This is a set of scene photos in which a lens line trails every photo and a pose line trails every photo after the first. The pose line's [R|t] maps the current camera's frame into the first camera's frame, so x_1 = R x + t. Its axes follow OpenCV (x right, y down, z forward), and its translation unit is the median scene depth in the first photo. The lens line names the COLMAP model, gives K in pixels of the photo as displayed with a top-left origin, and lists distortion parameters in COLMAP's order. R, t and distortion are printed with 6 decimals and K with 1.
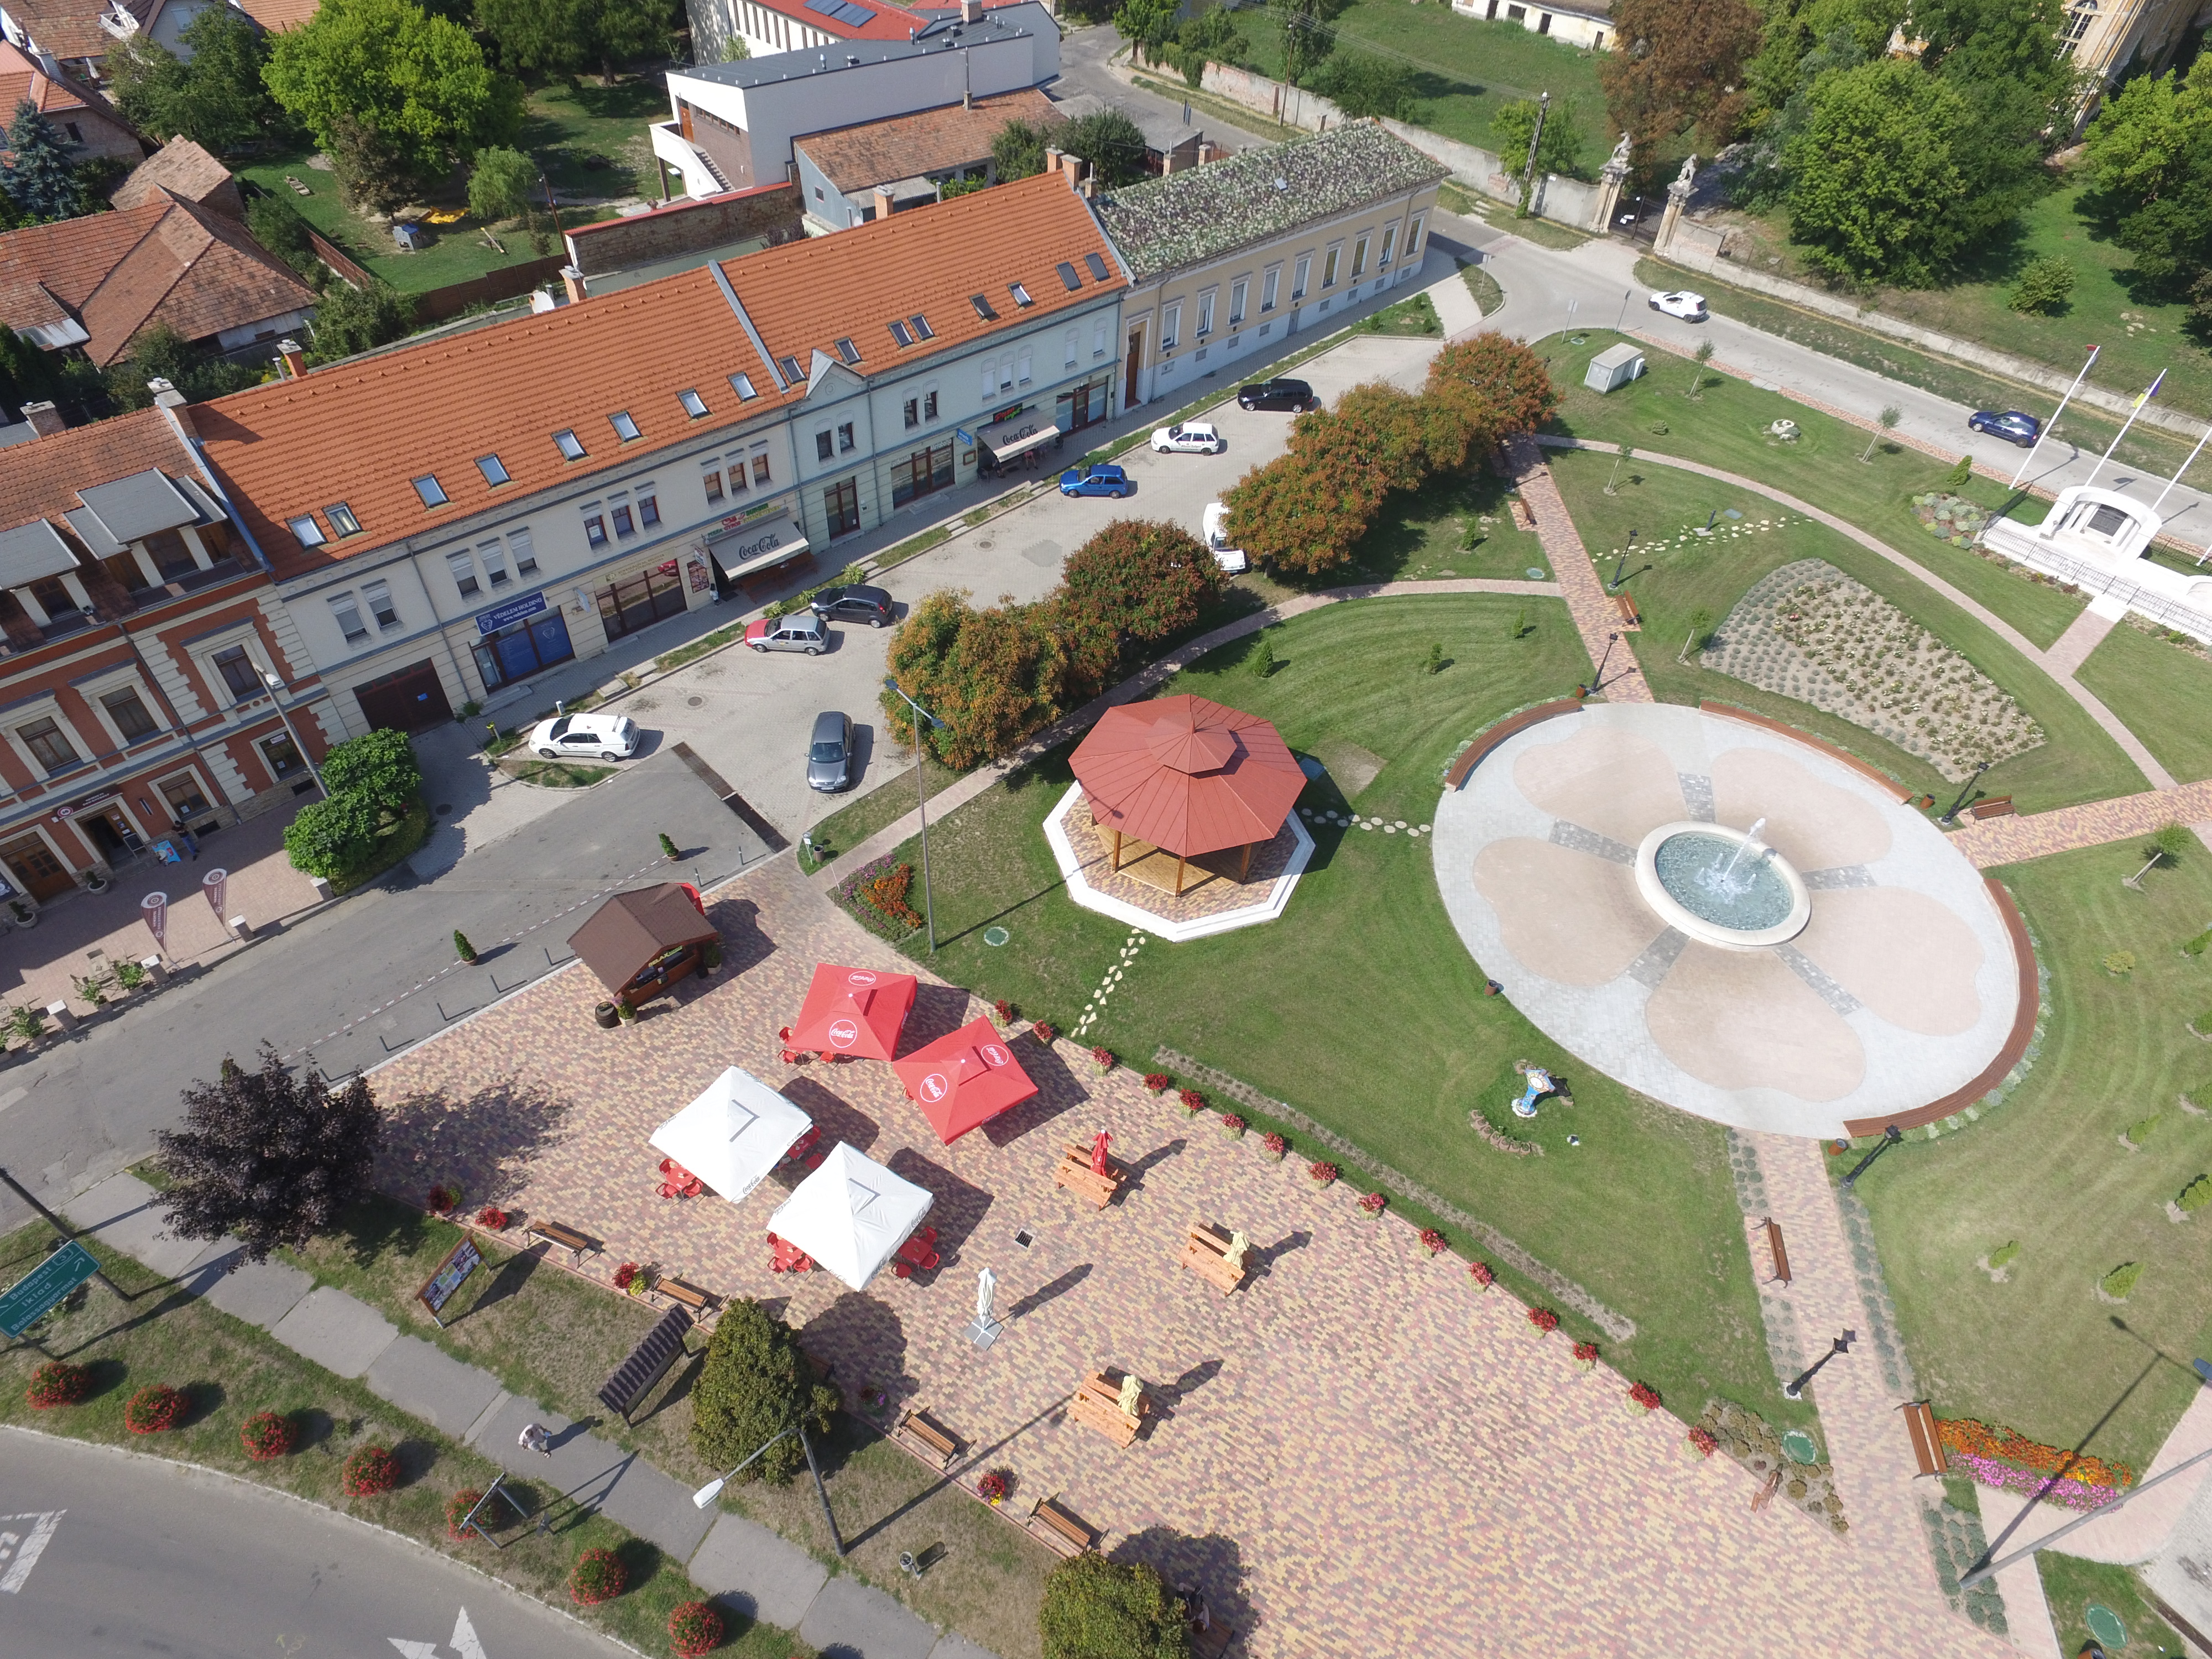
lens RADIAL K [[1280.0, 0, 1109.2], [0, 1280.0, 826.7], [0, 0, 1]] dist [-0.019600, 0.018710]
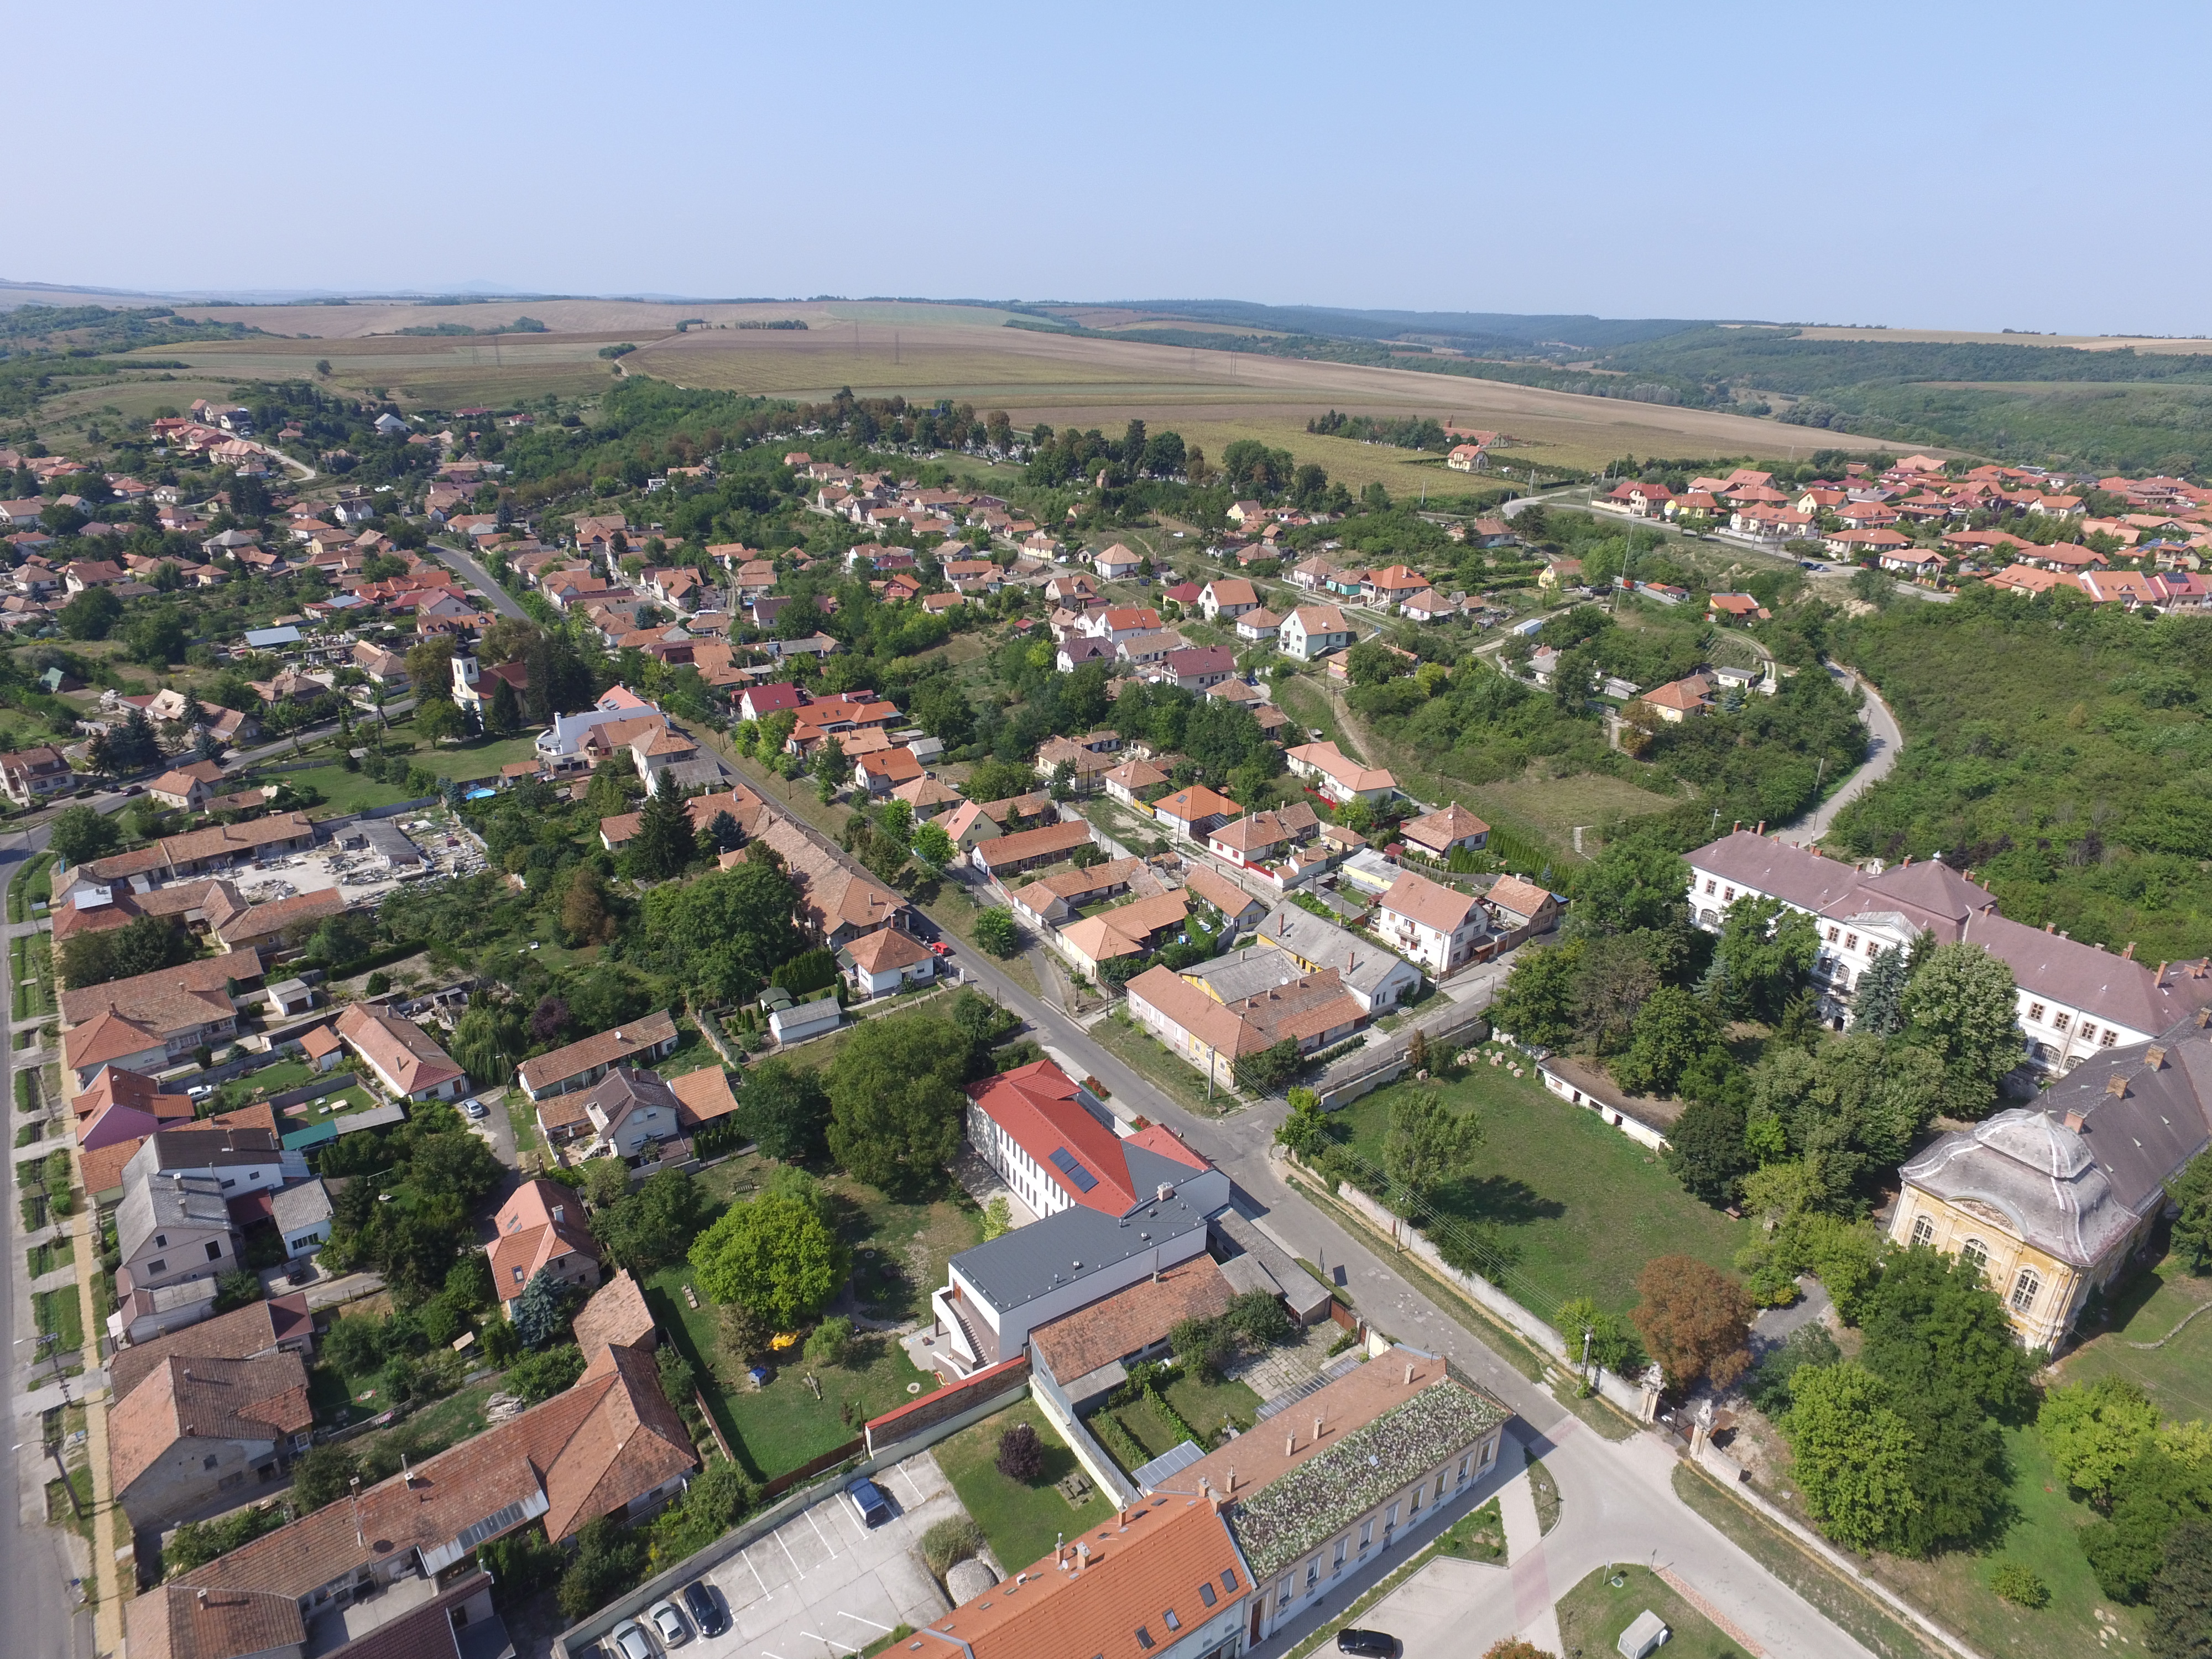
lens RADIAL K [[1280.4, 0, 1110.1], [0, 1280.4, 824.8], [0, 0, 1]] dist [-0.017357, 0.018782]
pose [[0.987309, 0.035349, -0.154830, 0.038243], [-0.094942, 0.912897, -0.396995, -0.493236], [0.127310, 0.406656, 0.904667, -0.490829]]
